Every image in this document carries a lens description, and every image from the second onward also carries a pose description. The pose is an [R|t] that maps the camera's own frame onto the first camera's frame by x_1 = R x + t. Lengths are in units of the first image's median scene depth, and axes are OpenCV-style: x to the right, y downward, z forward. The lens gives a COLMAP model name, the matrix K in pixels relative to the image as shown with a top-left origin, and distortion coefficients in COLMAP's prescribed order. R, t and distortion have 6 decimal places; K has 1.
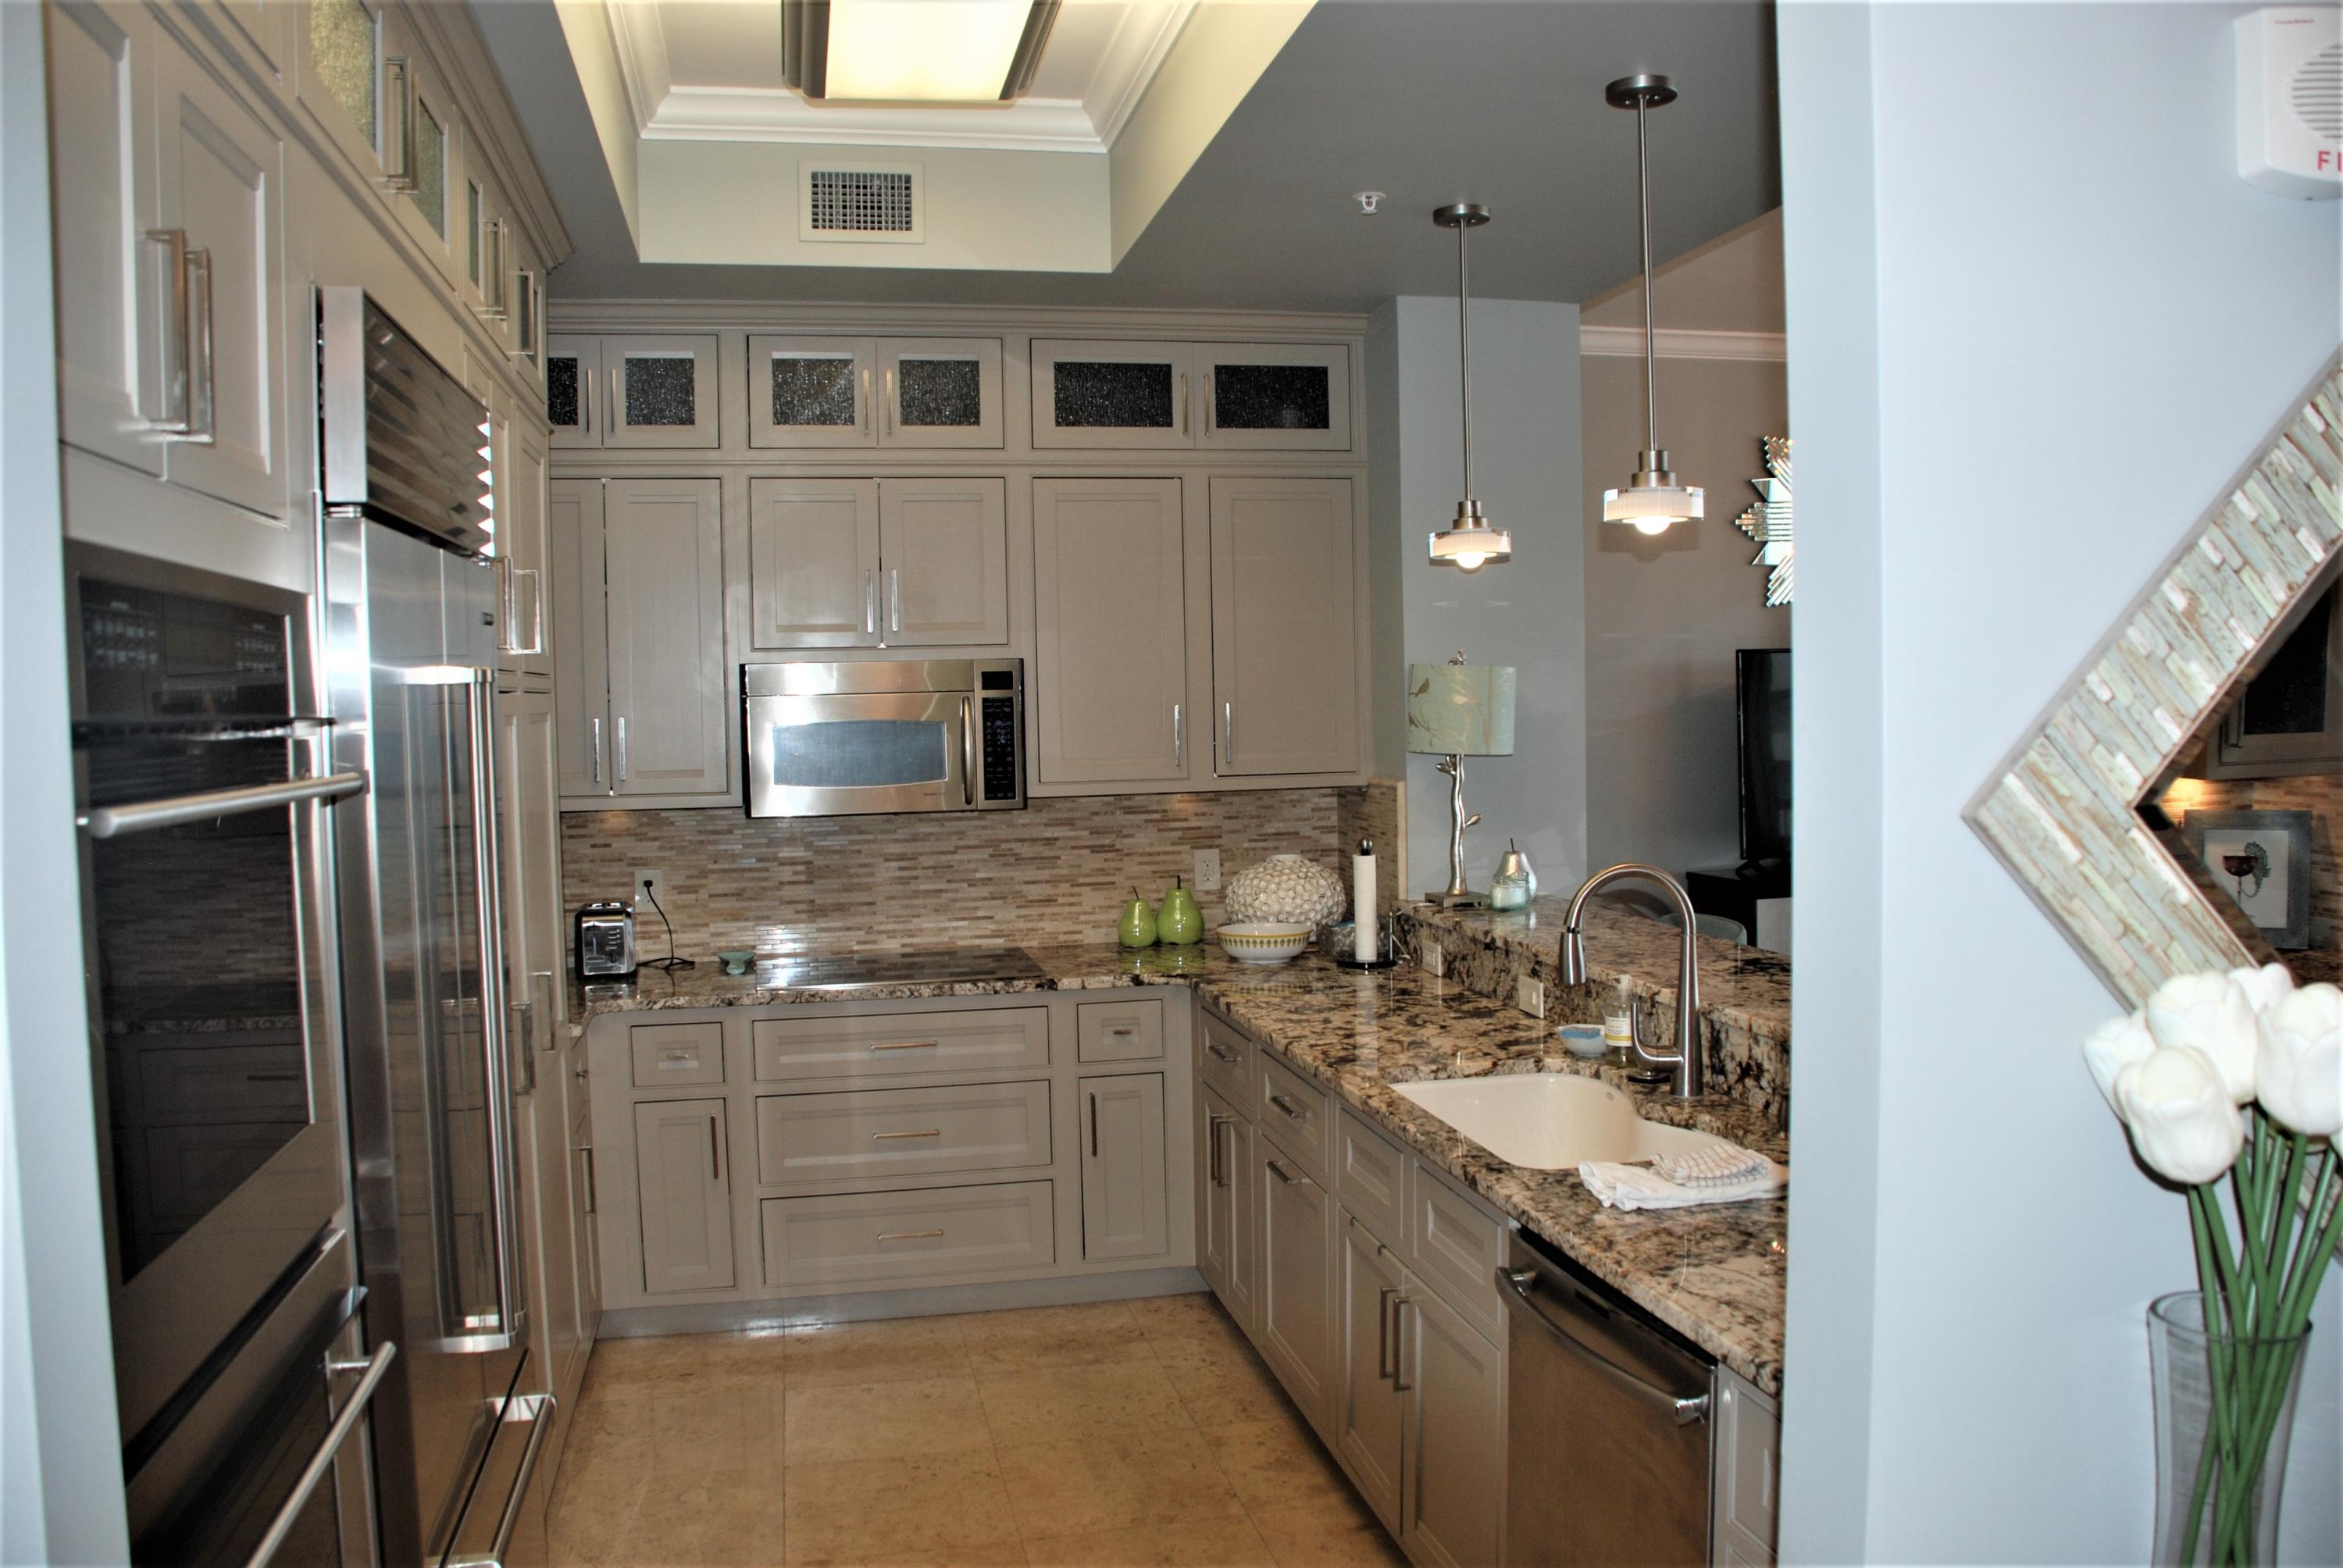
lens RADIAL K [[1811.3, 0, 1172.1], [0, 1811.3, 815.8], [0, 0, 1]] dist [-0.169897, 0.108706]
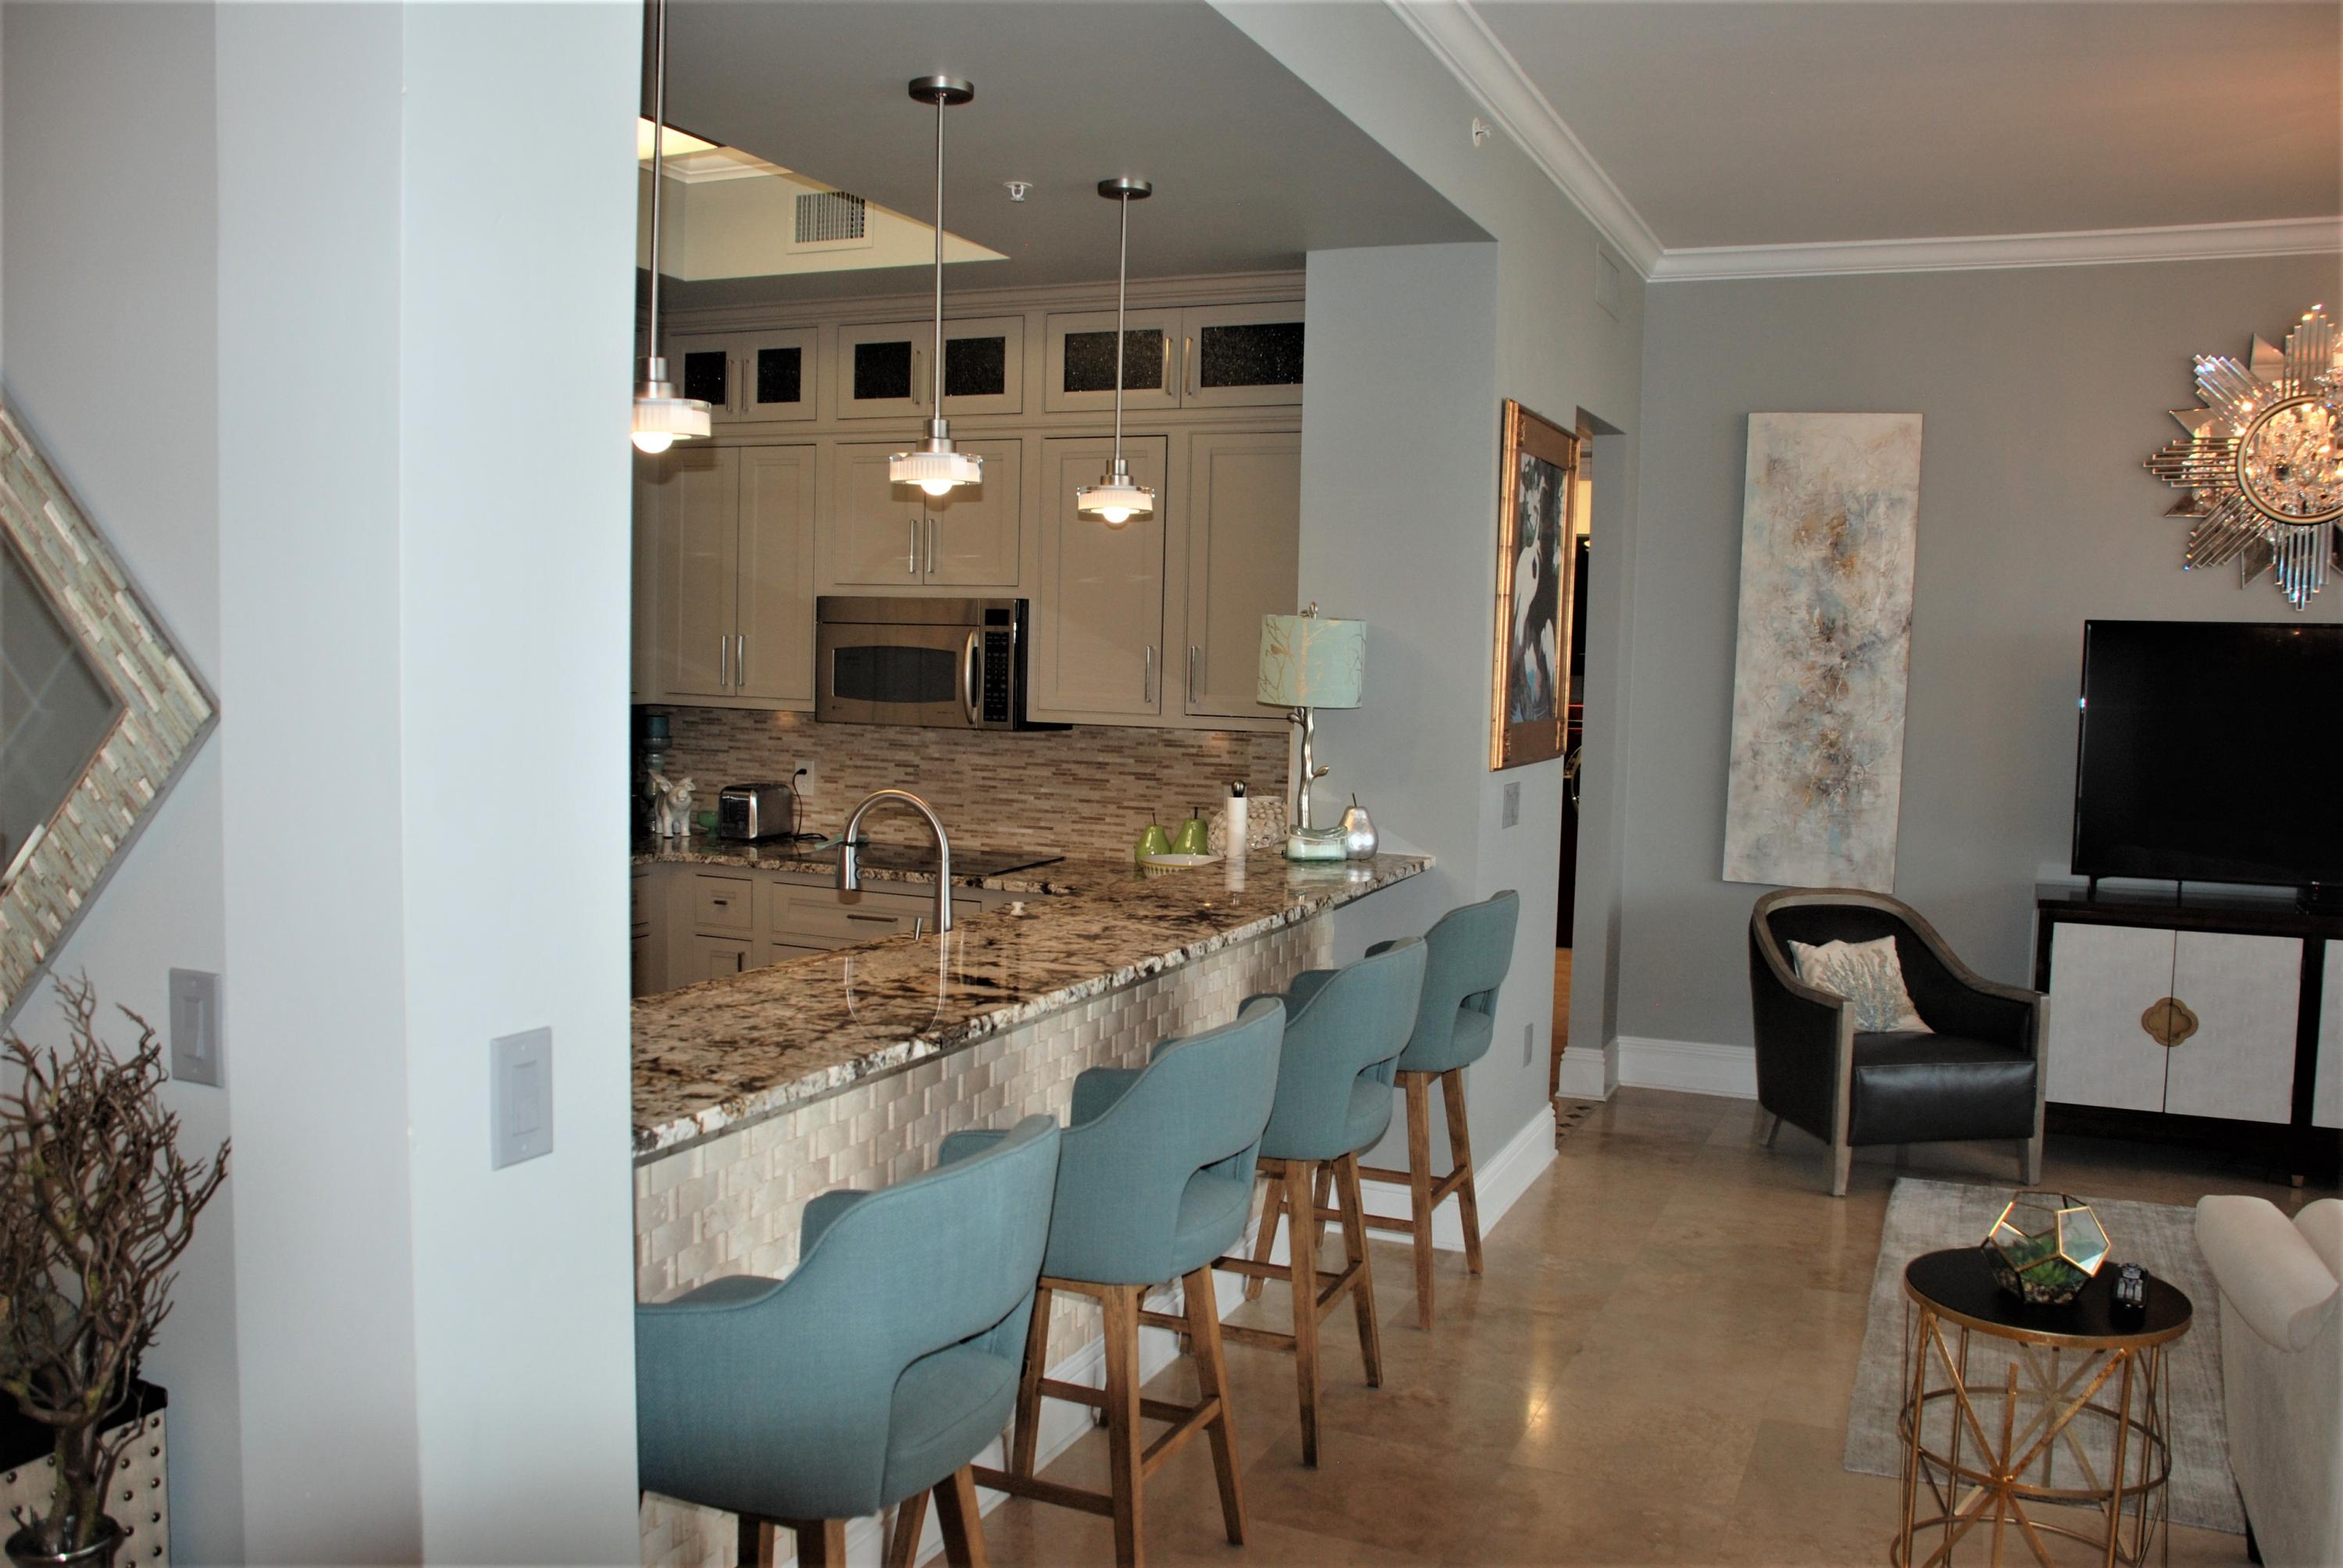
lens RADIAL K [[1899.9, 0, 1171.5], [0, 1899.9, 784.0], [0, 0, 1]] dist [-0.127695, 0.067526]
pose [[0.810233, 0.084869, -0.579931, 0.729108], [-0.078677, 0.996254, 0.035874, -0.022341], [0.580804, 0.016561, 0.813875, 0.090534]]
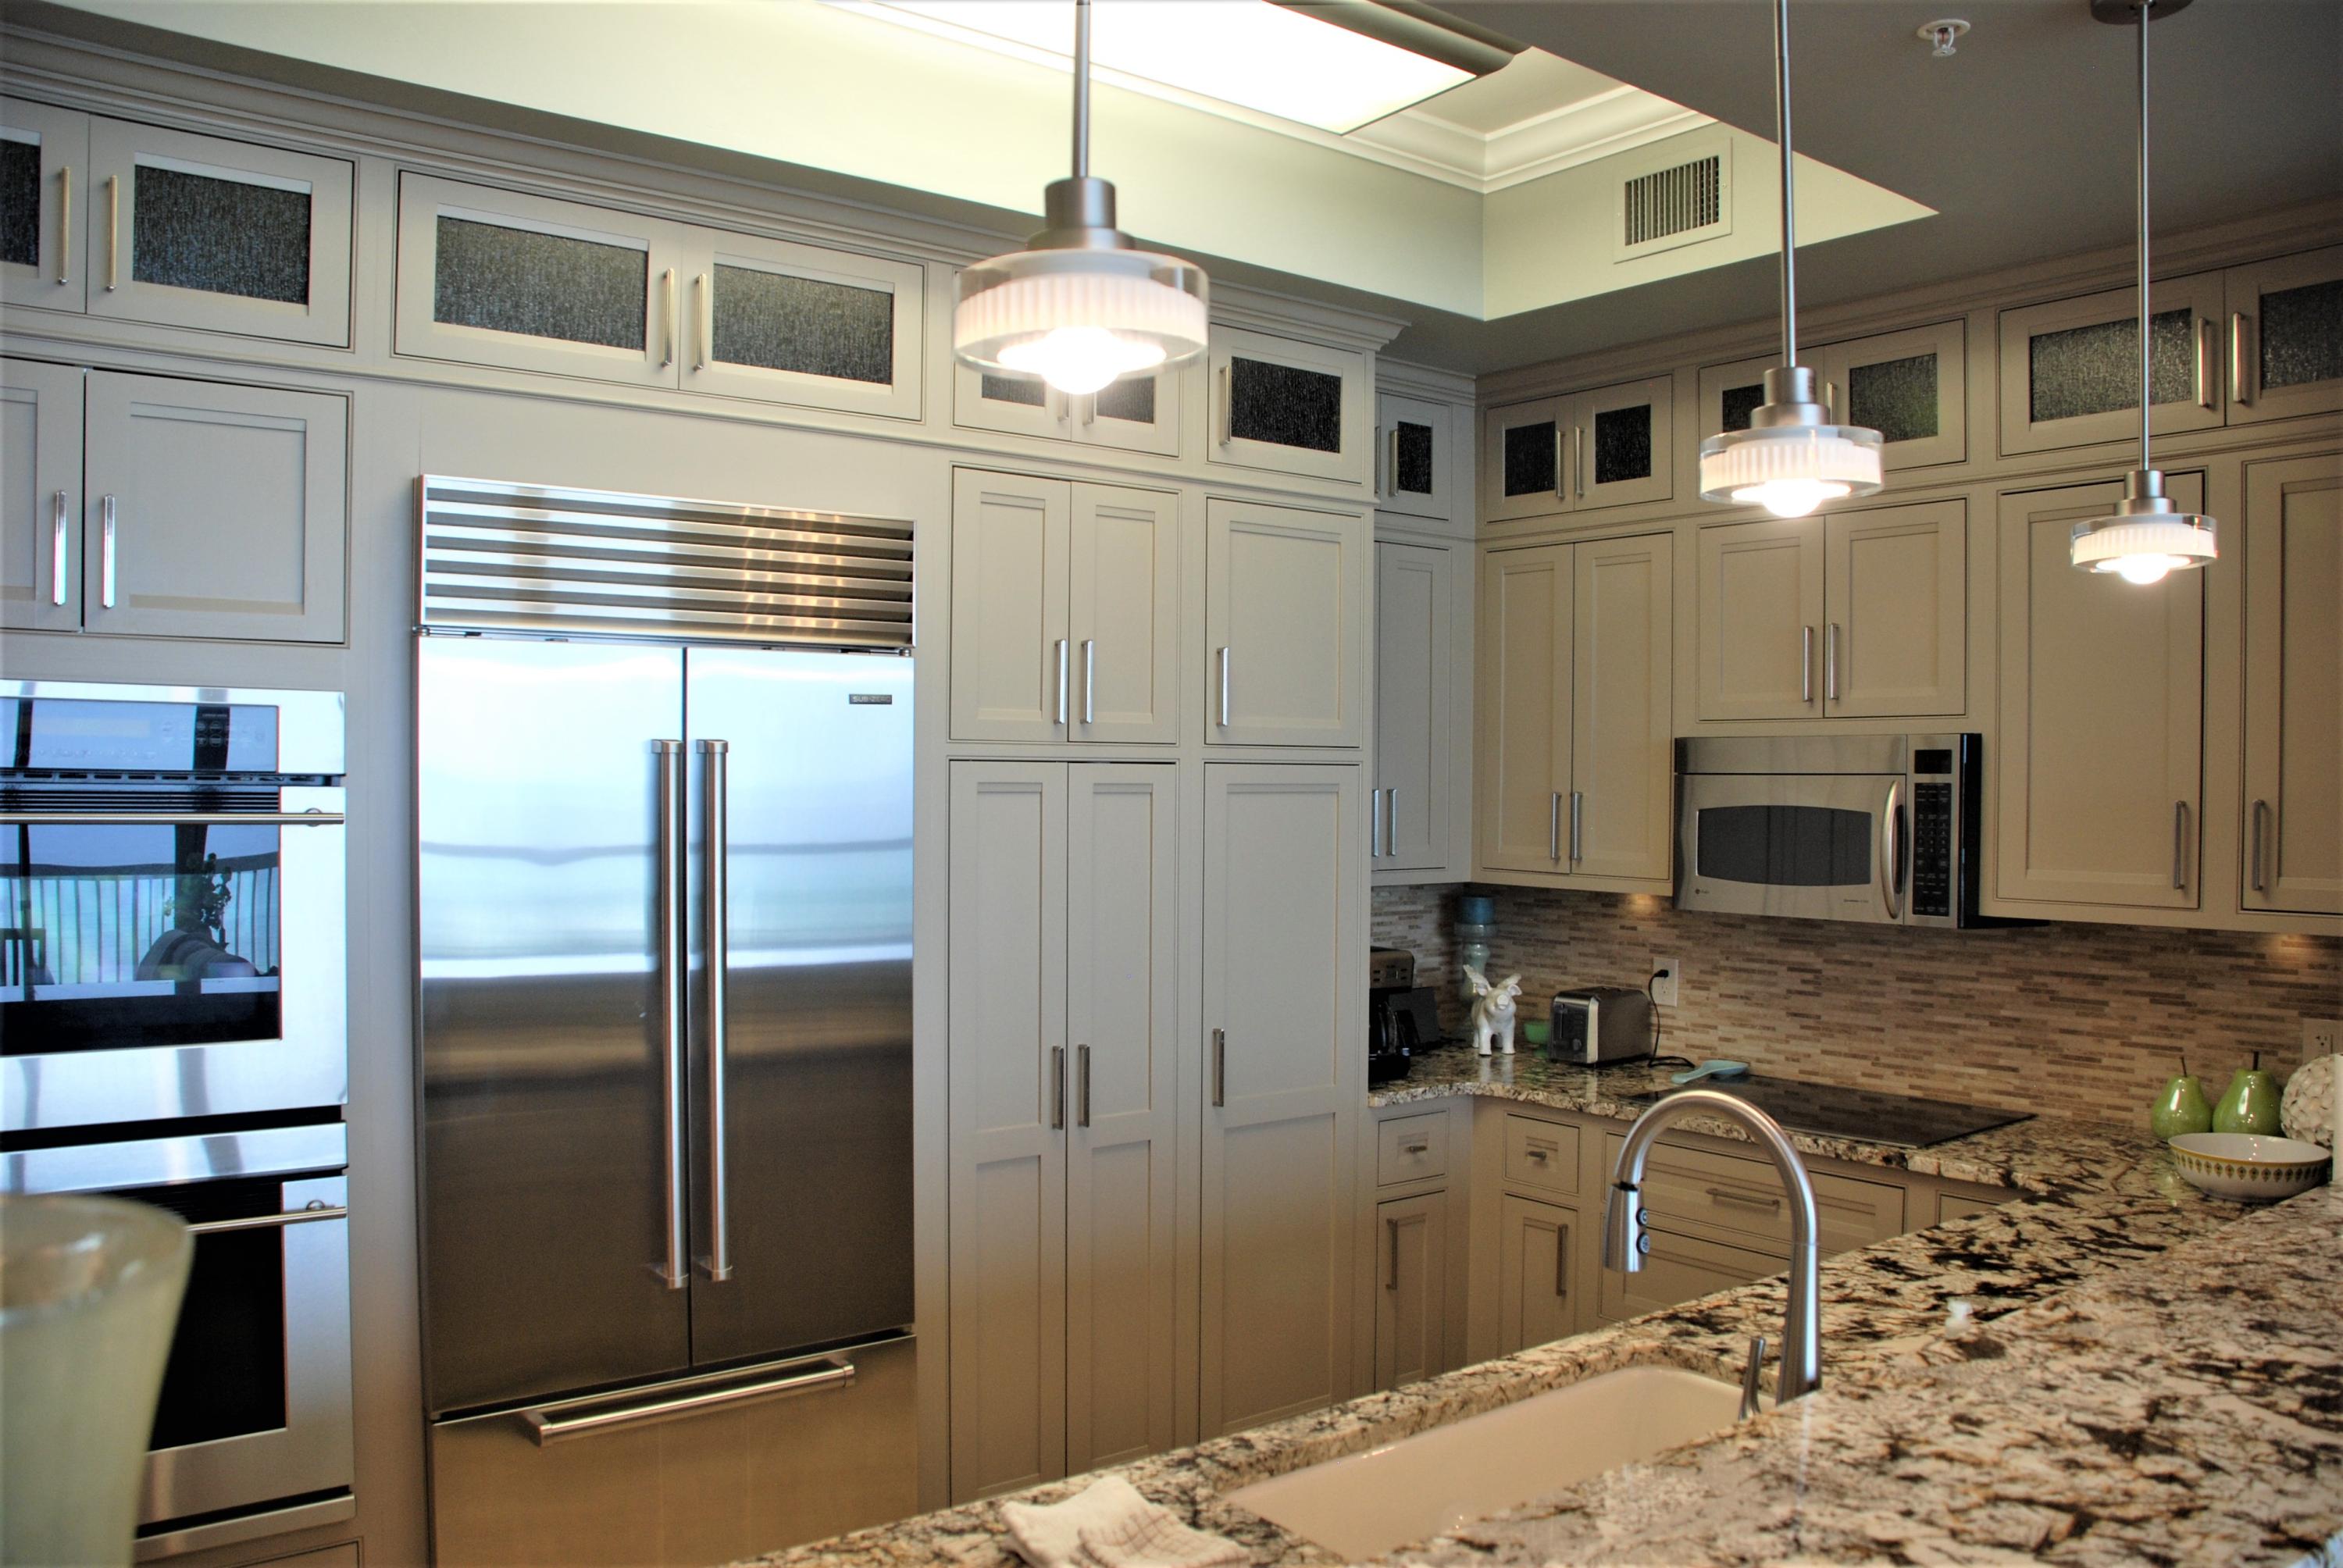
lens RADIAL K [[1838.5, 0, 1179.0], [0, 1838.5, 823.3], [0, 0, 1]] dist [-0.157277, 0.107858]
pose [[0.436225, 0.044147, -0.898754, 0.474179], [-0.072580, 0.997268, 0.013759, -0.036977], [0.896906, 0.059230, 0.438237, 0.389992]]
